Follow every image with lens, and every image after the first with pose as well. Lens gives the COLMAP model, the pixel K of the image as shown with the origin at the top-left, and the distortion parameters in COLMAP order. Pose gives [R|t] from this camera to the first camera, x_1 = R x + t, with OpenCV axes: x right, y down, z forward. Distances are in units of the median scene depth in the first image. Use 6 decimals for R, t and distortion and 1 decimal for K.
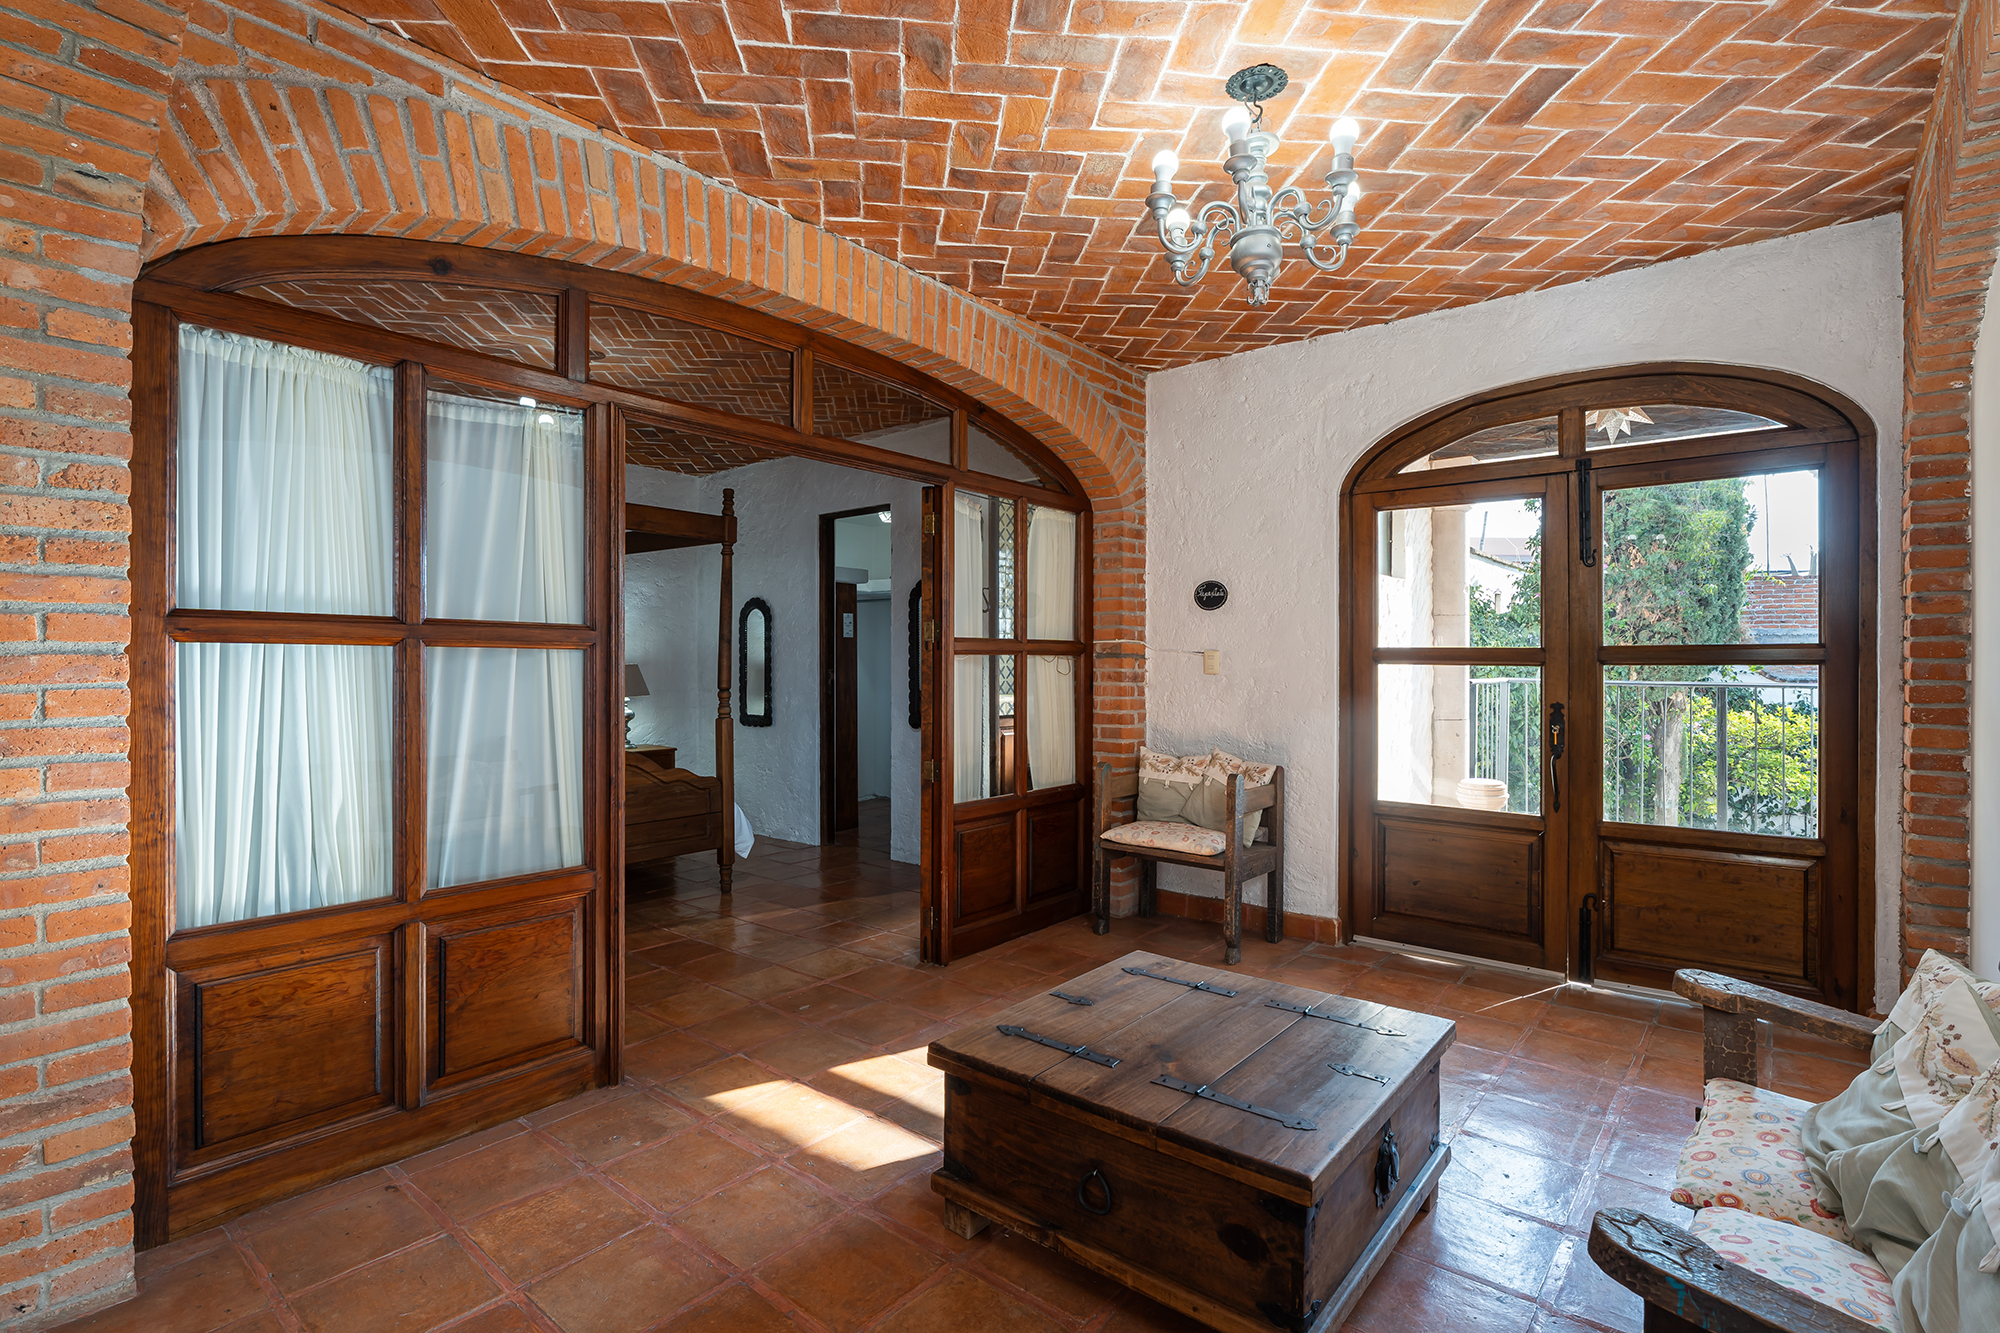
lens RADIAL K [[958.5, 0, 1008.8], [0, 958.5, 664.7], [0, 0, 1]] dist [-0.005928, 0.000336]
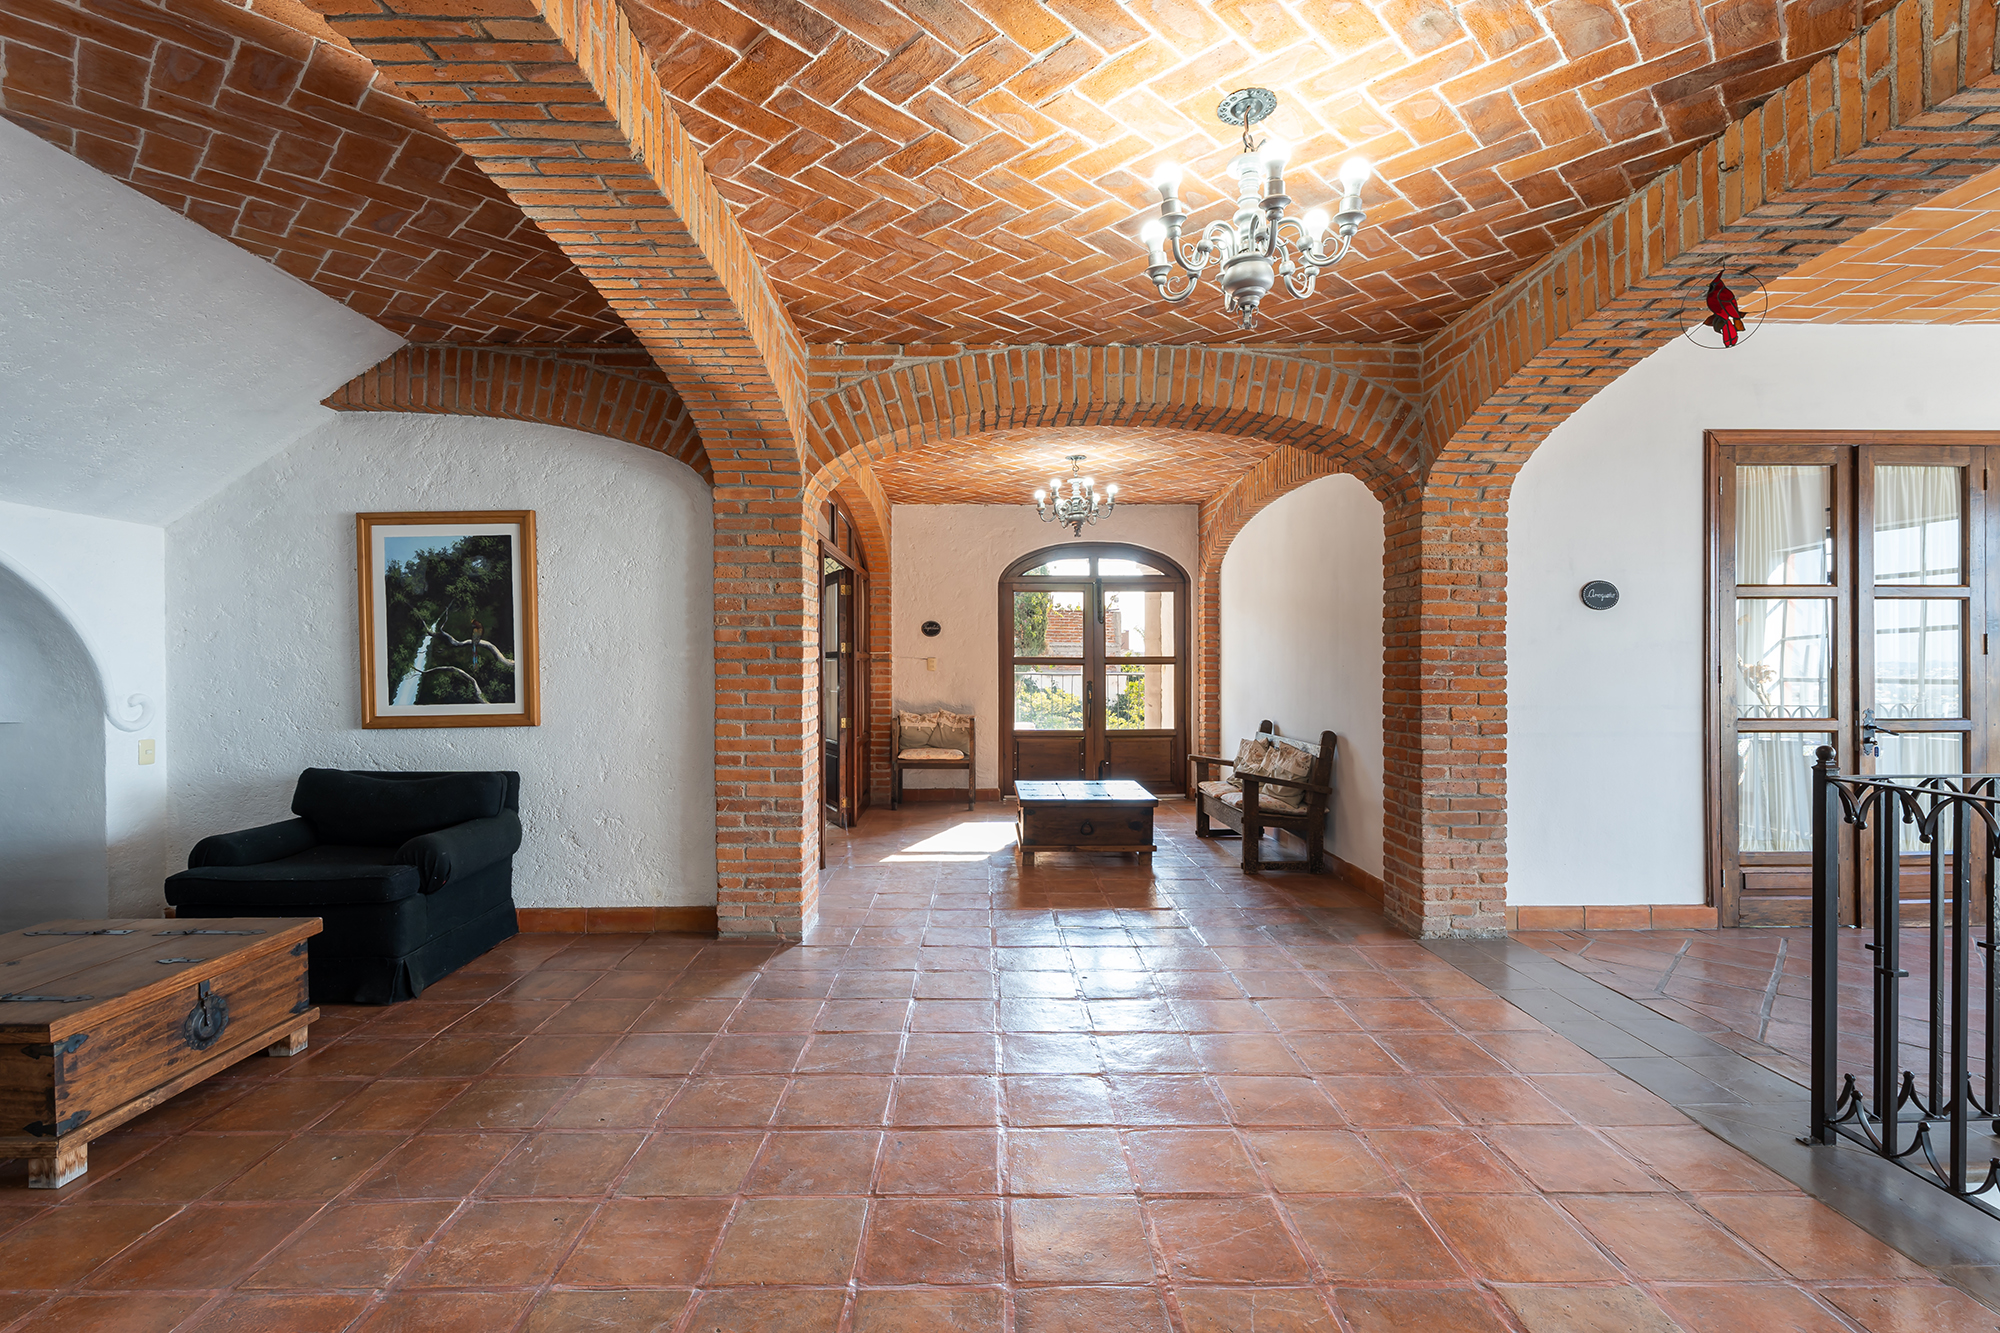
lens RADIAL K [[919.2, 0, 997.2], [0, 919.2, 665.6], [0, 0, 1]] dist [0.000942, -0.000645]
pose [[0.766107, -0.003657, 0.642702, -0.935035], [0.003407, 0.999993, 0.001629, -0.002277], [-0.642704, 0.000942, 0.766114, -0.518342]]
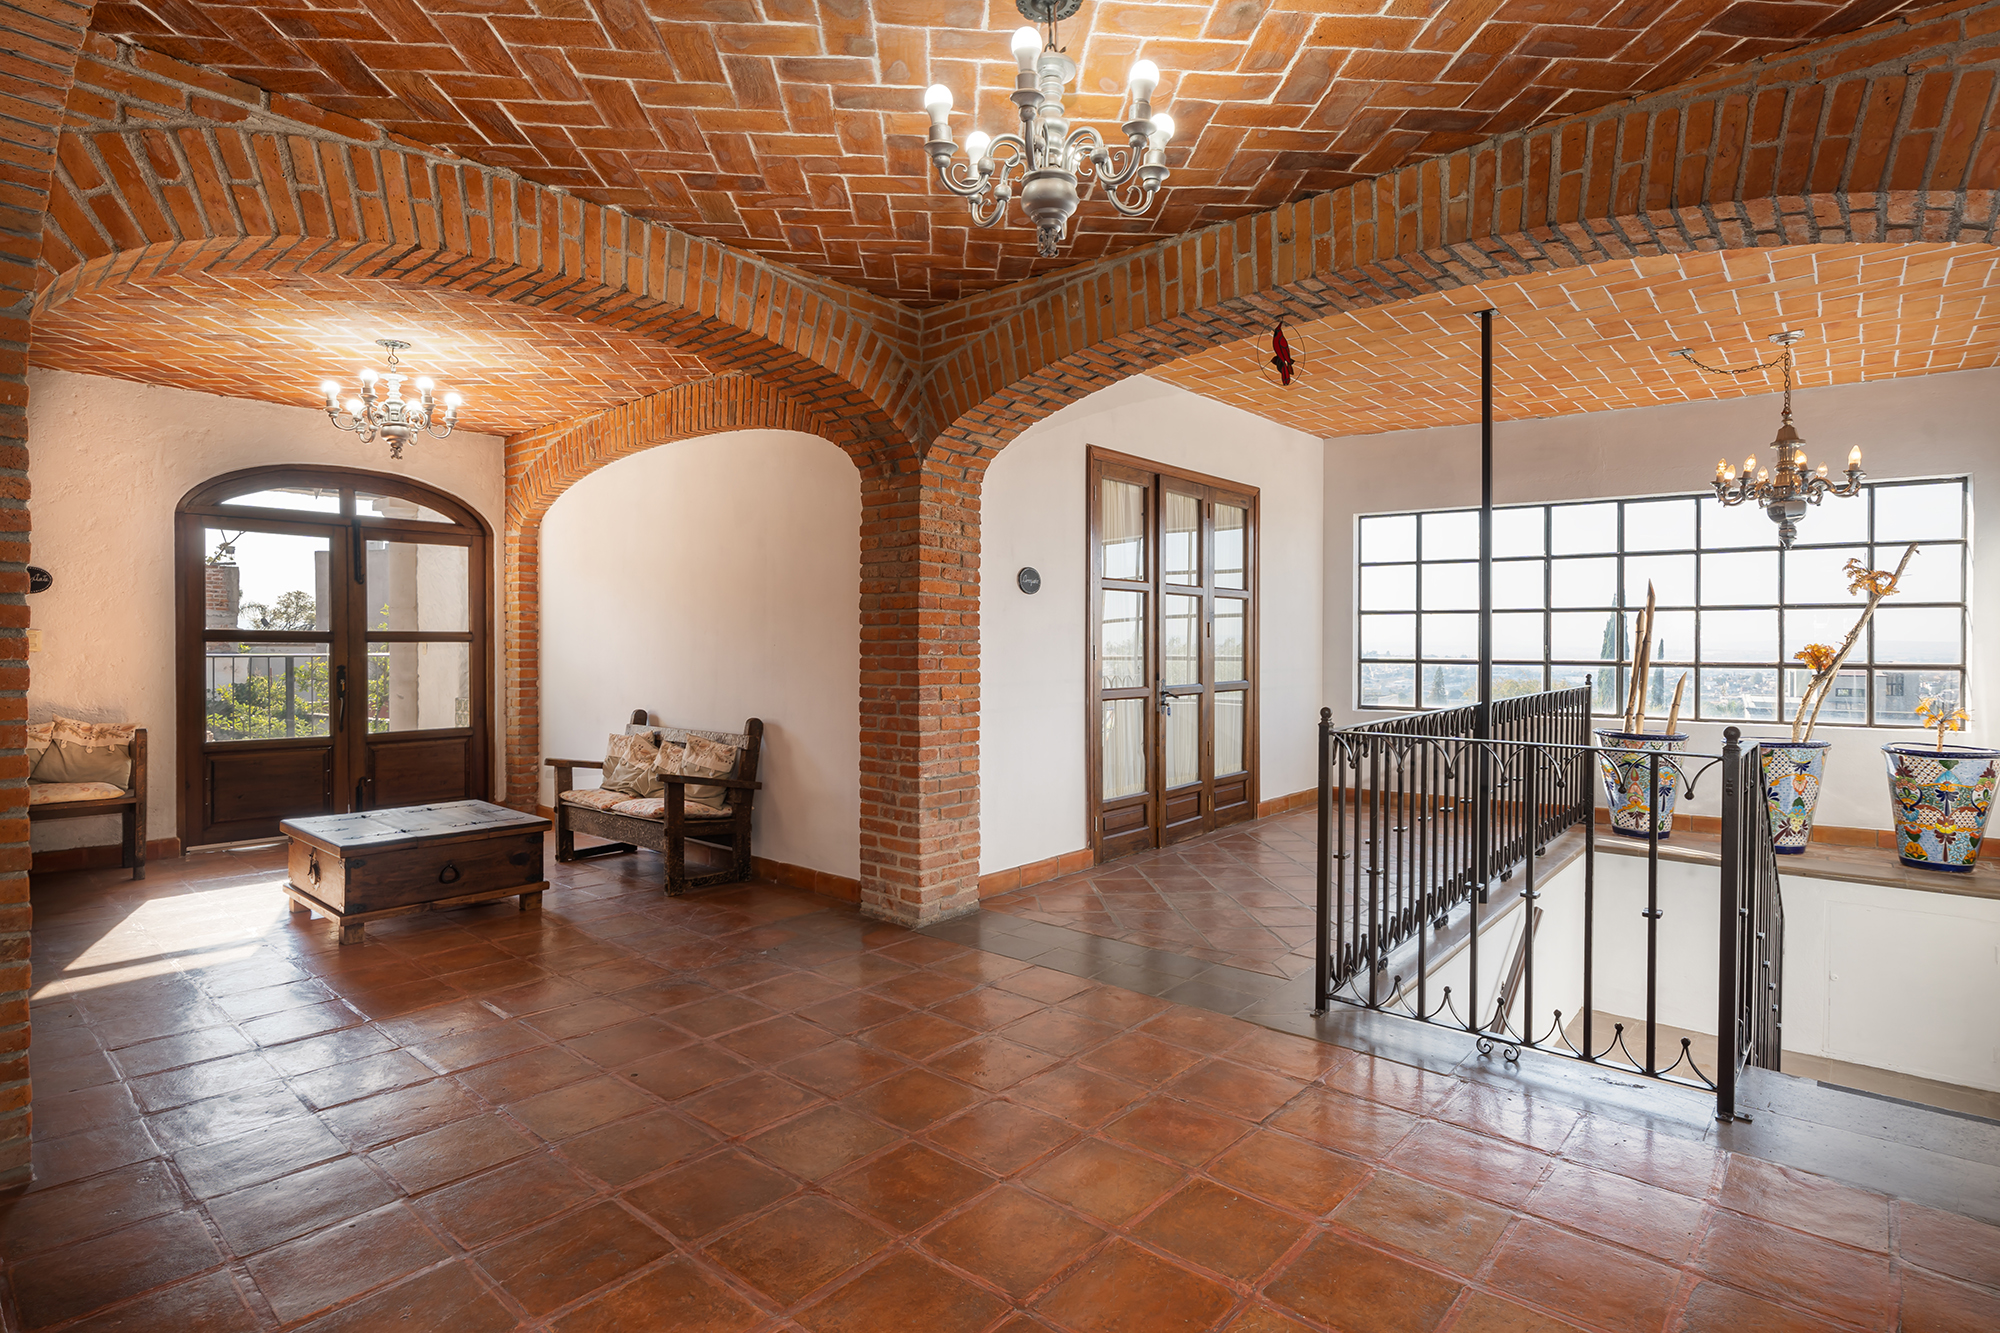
lens RADIAL K [[1004.6, 0, 1020.8], [0, 1004.6, 653.5], [0, 0, 1]] dist [-0.010880, -0.000701]
pose [[0.023423, -0.012164, 0.999652, -0.989728], [-0.001042, 0.999925, 0.012191, -0.002852], [-0.999725, -0.001327, 0.023408, -0.183448]]
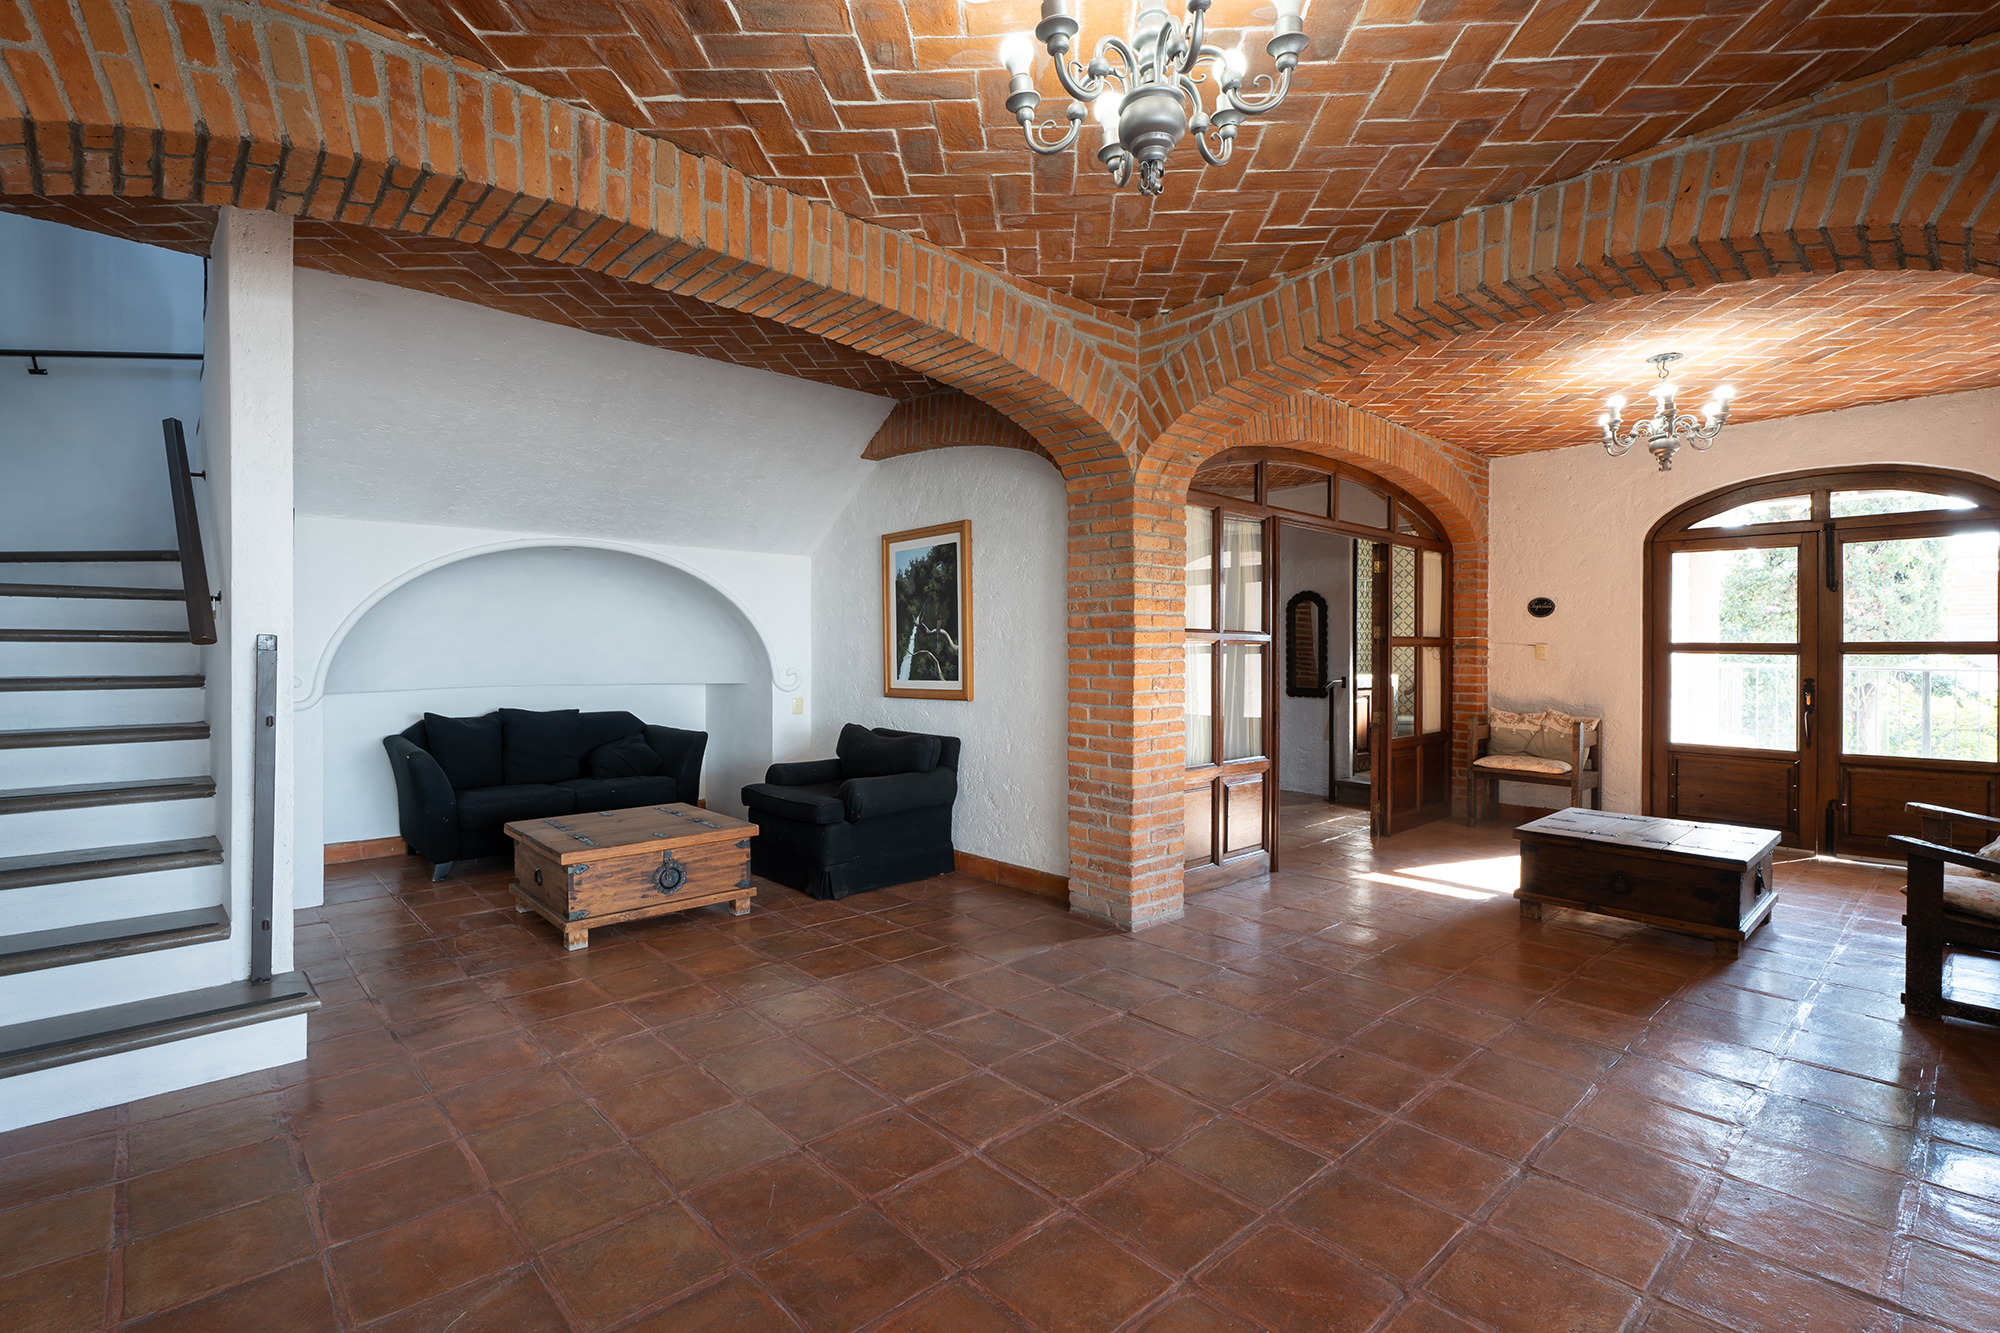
lens RADIAL K [[919.2, 0, 997.0], [0, 919.2, 651.5], [0, 0, 1]] dist [0.000942, -0.000645]
pose [[0.989422, 0.002876, -0.145035, -0.464685], [-0.002841, 0.999996, 0.000448, -0.000885], [0.145036, -0.000032, 0.989426, -0.605044]]
